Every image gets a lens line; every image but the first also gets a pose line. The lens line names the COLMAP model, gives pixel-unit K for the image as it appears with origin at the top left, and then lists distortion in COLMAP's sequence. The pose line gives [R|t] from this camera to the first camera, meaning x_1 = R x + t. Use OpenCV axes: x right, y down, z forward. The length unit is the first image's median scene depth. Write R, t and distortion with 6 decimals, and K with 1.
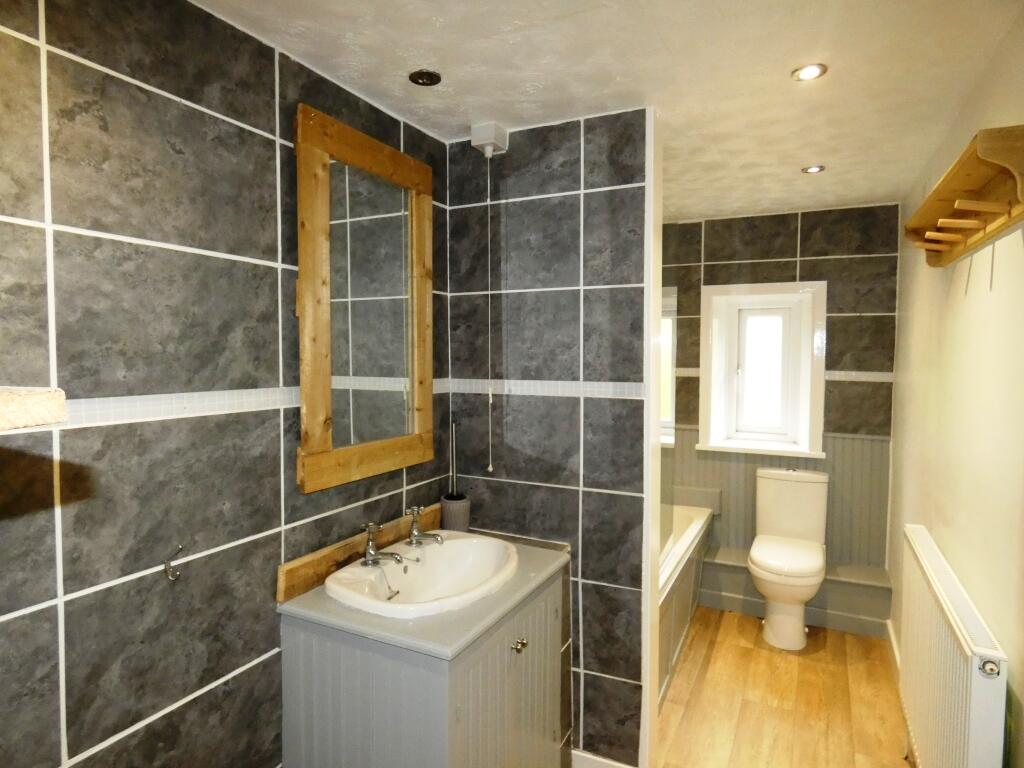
lens RADIAL K [[614.5, 0, 511.6], [0, 614.5, 385.2], [0, 0, 1]] dist [0.005387, 0.001977]
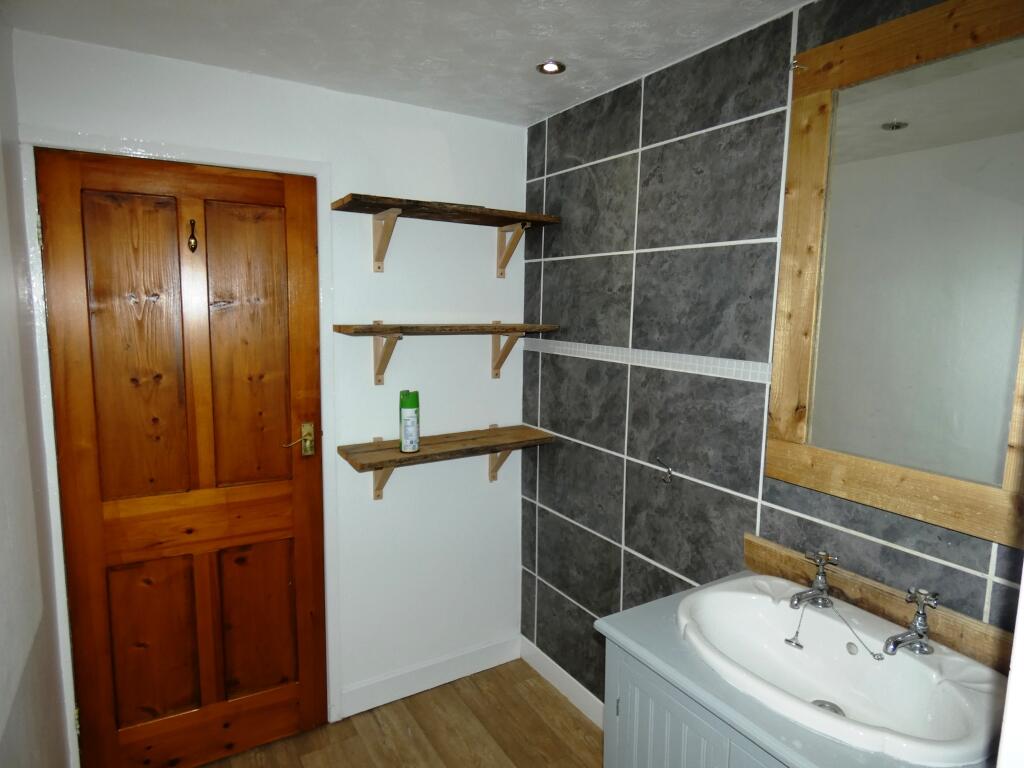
lens RADIAL K [[614.5, 0, 511.4], [0, 614.5, 380.3], [0, 0, 1]] dist [0.005387, 0.001977]
pose [[-0.534971, 0.094072, -0.839617, 0.796538], [-0.061222, 0.986853, 0.149578, -0.107056], [0.842649, 0.131423, -0.522178, 1.356662]]
